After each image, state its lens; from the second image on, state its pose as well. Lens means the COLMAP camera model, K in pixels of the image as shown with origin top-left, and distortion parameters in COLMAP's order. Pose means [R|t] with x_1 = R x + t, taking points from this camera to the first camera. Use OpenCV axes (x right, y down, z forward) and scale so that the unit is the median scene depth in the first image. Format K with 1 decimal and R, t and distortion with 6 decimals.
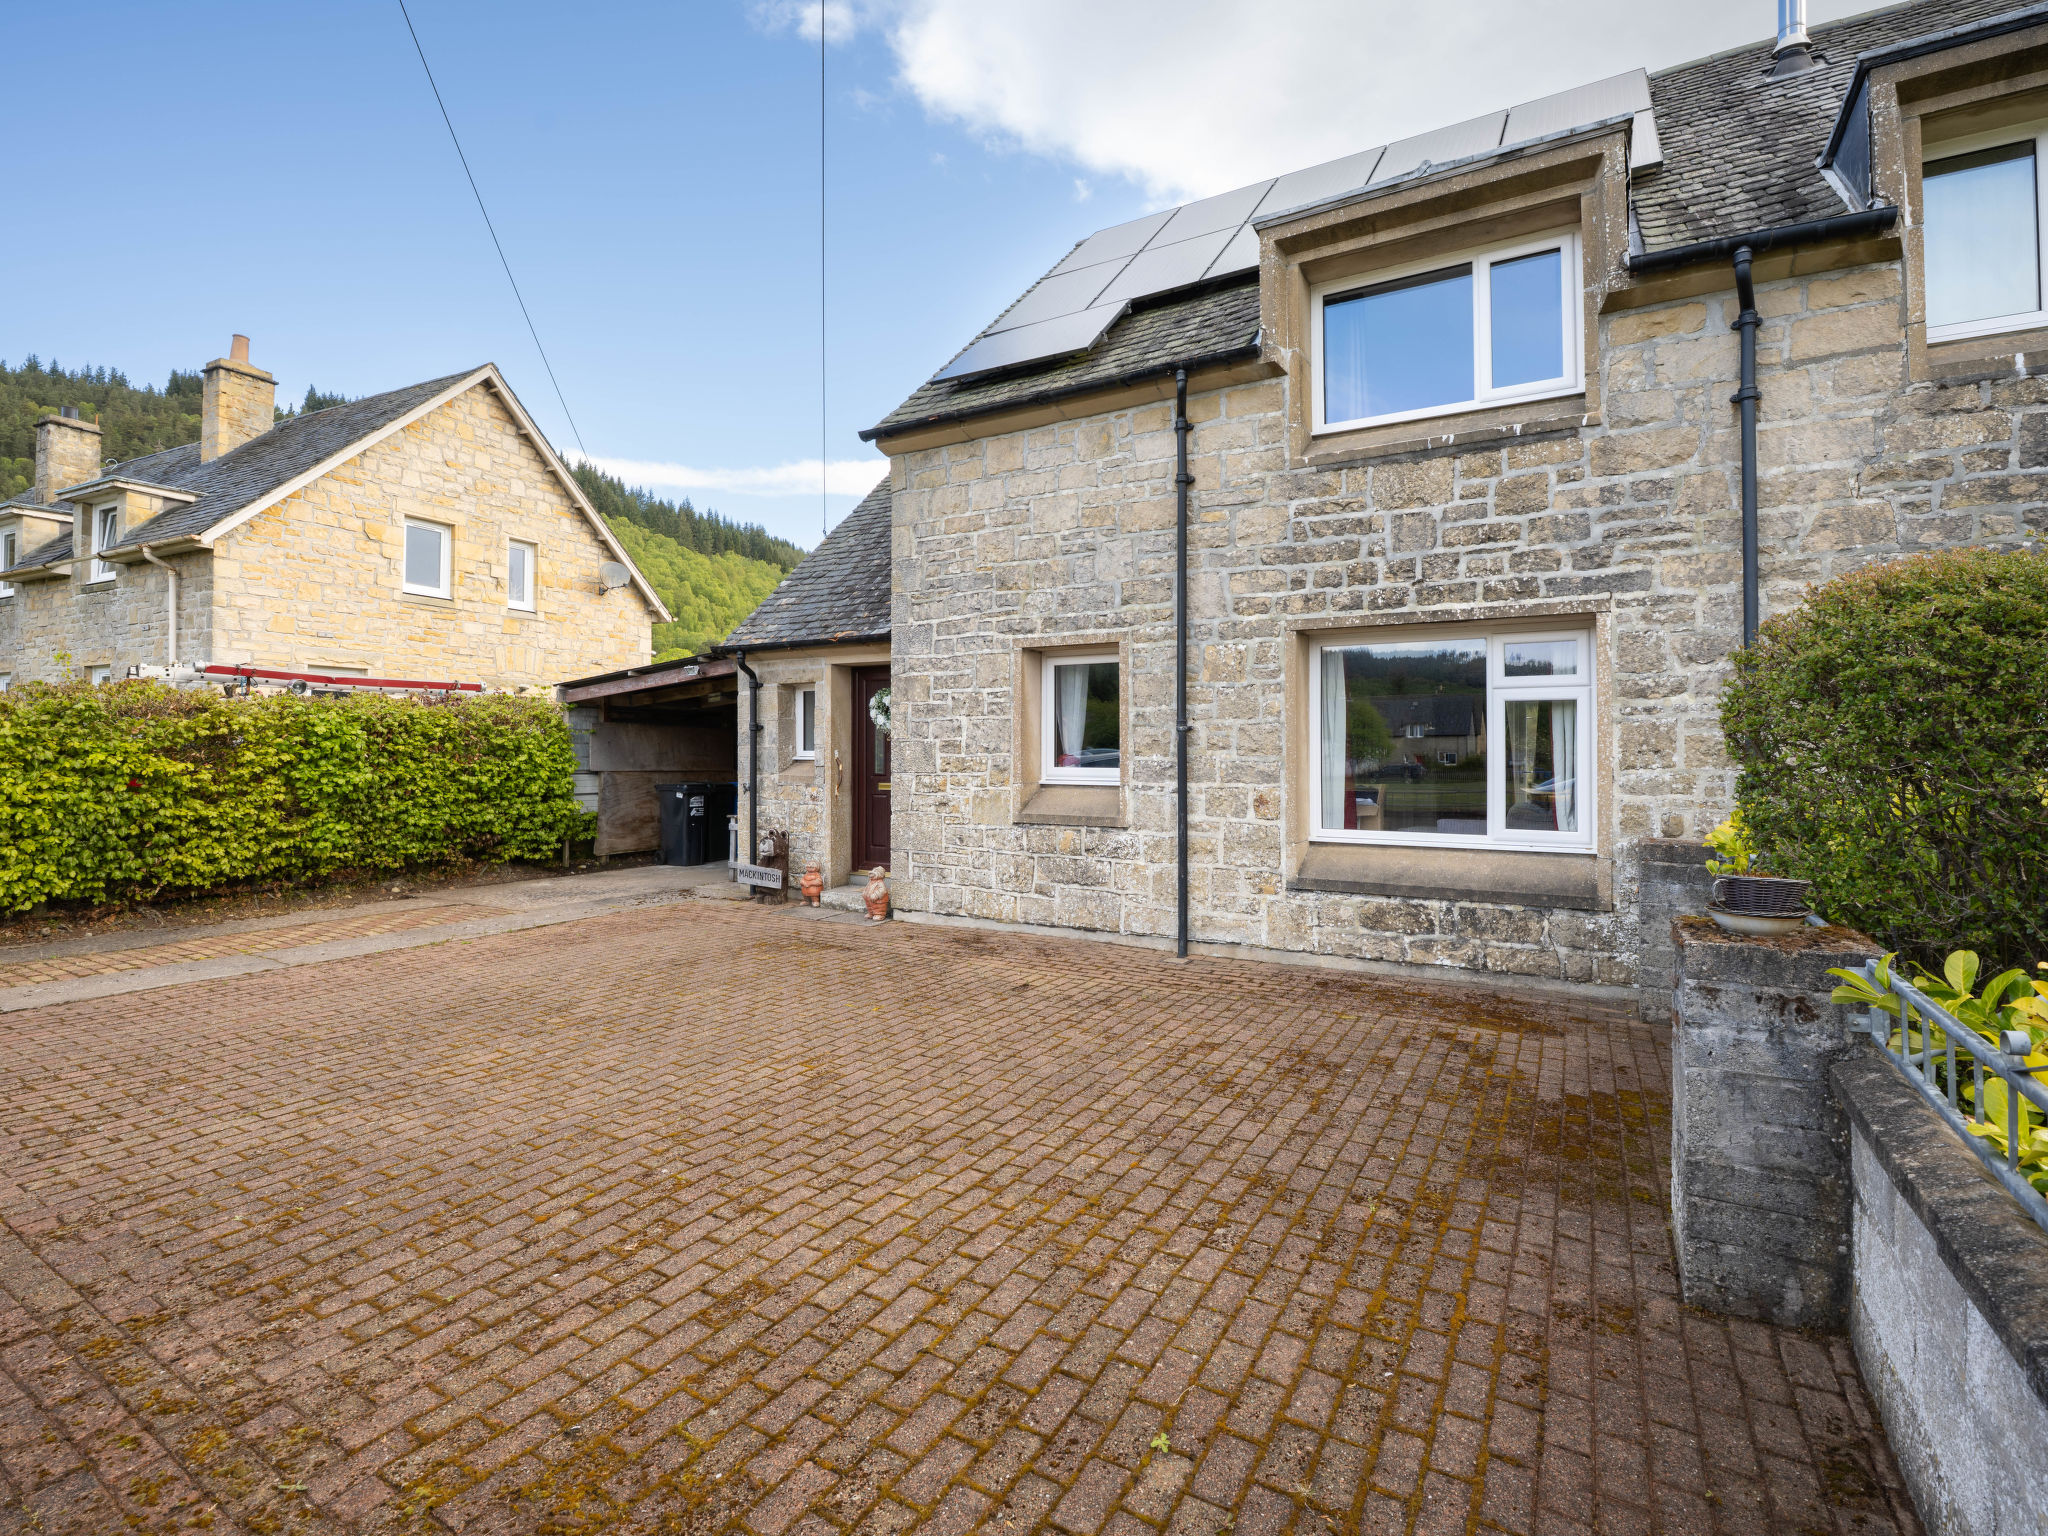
lens RADIAL K [[929.1, 0, 1020.2], [0, 929.1, 747.1], [0, 0, 1]] dist [-0.019574, -0.000382]
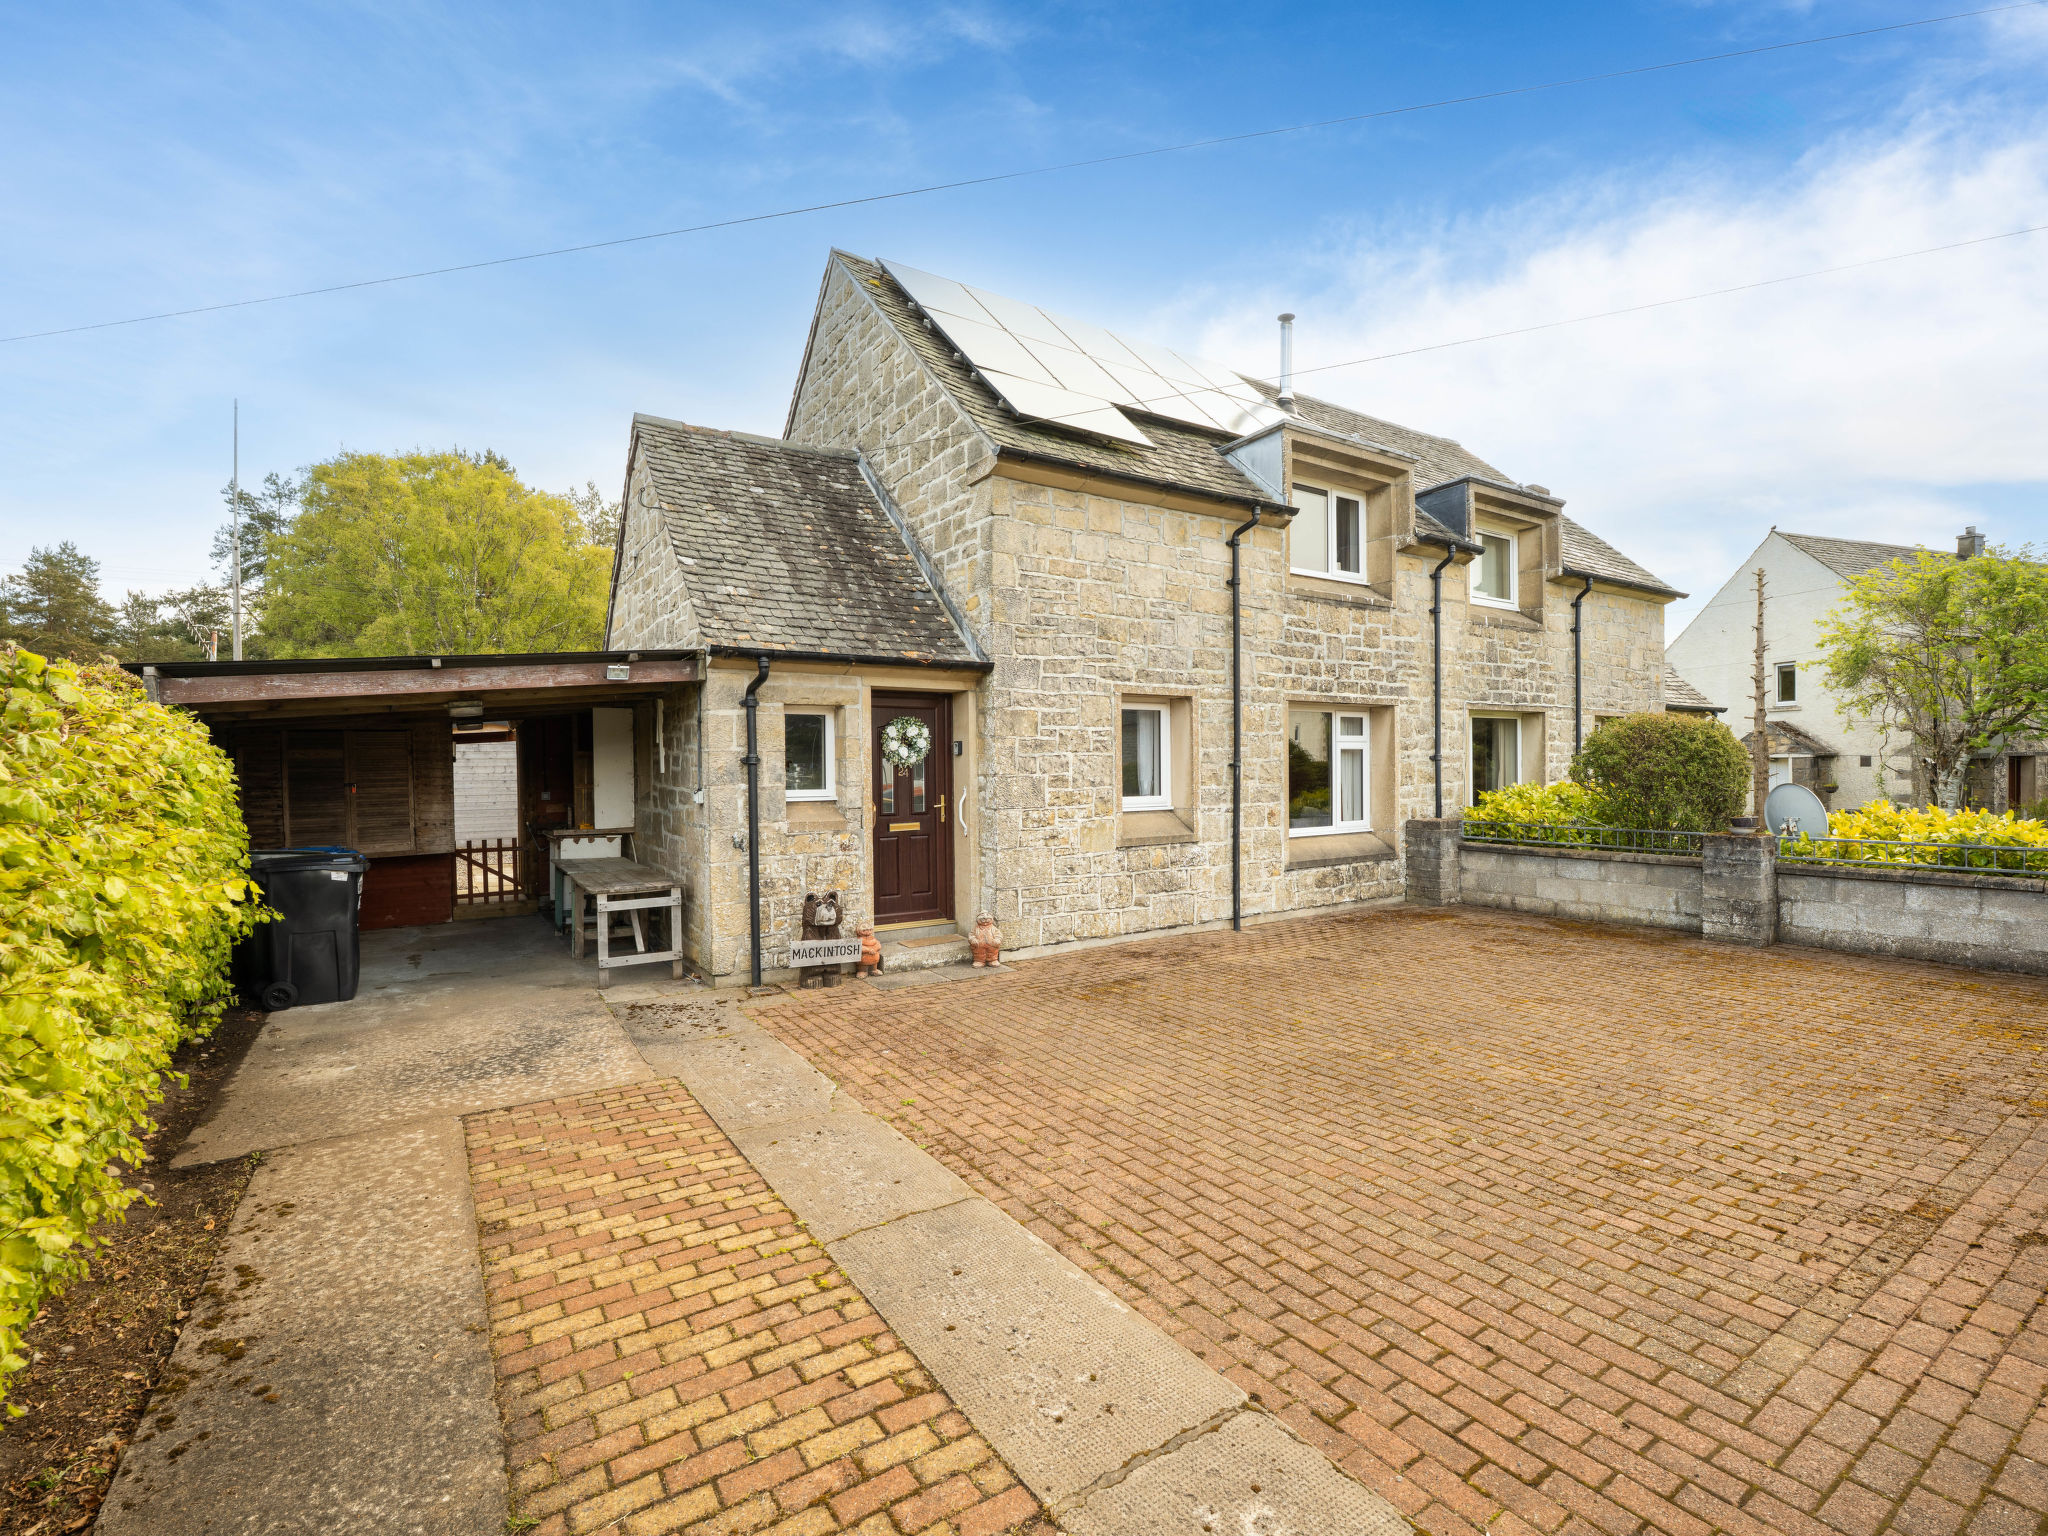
lens RADIAL K [[929.1, 0, 1015.7], [0, 929.1, 784.4], [0, 0, 1]] dist [-0.019574, -0.000382]
pose [[0.453305, -0.023965, 0.891033, -1.184146], [0.007023, 0.999703, 0.023315, -0.025095], [-0.891328, -0.004312, 0.453339, 0.663464]]
